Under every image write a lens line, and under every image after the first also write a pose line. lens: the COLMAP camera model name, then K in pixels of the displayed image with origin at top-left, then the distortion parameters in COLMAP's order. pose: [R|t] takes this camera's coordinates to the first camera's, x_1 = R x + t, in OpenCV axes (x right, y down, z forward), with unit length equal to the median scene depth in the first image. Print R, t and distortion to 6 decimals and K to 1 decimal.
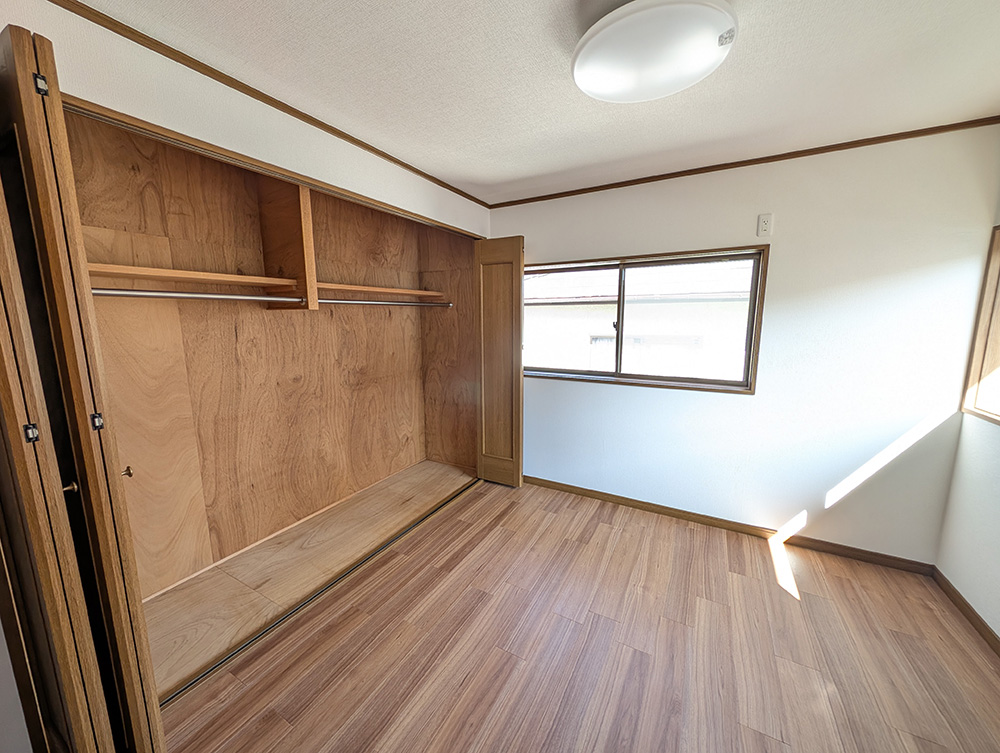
lens RADIAL K [[375.2, 0, 501.3], [0, 375.2, 375.0], [0, 0, 1]] dist [0.004033, -0.002183]
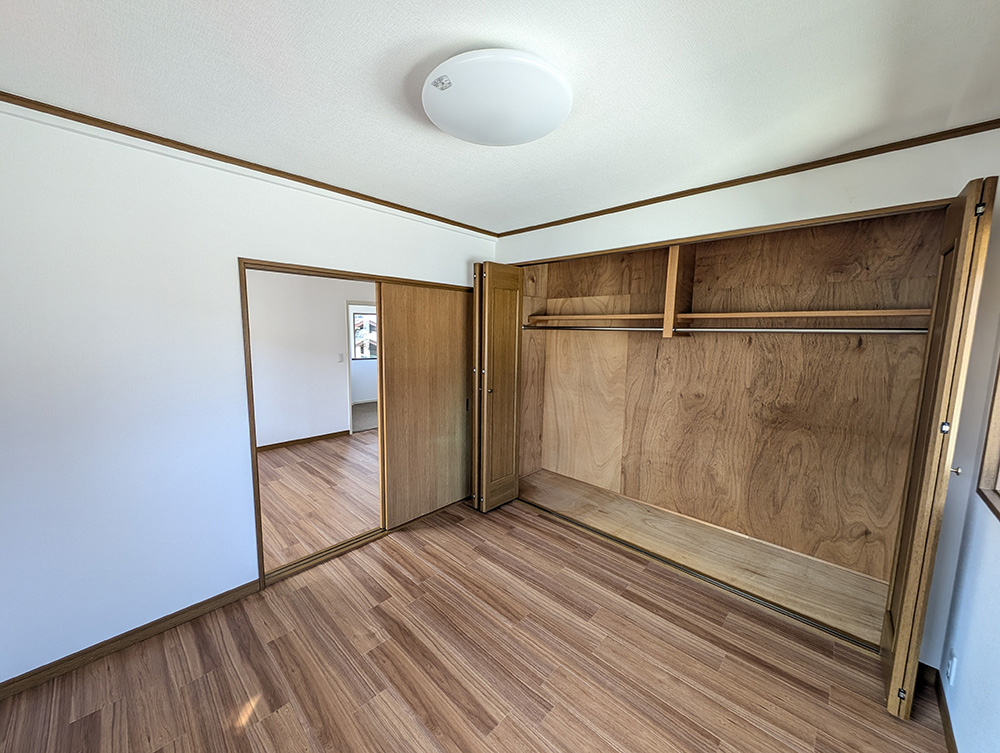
lens RADIAL K [[375.2, 0, 501.8], [0, 375.2, 374.9], [0, 0, 1]] dist [0.004033, -0.002183]
pose [[-0.254776, 0.116998, -0.959896, 0.731843], [-0.162544, 0.973348, 0.161780, -0.145174], [0.953241, 0.197243, -0.228968, 0.694128]]
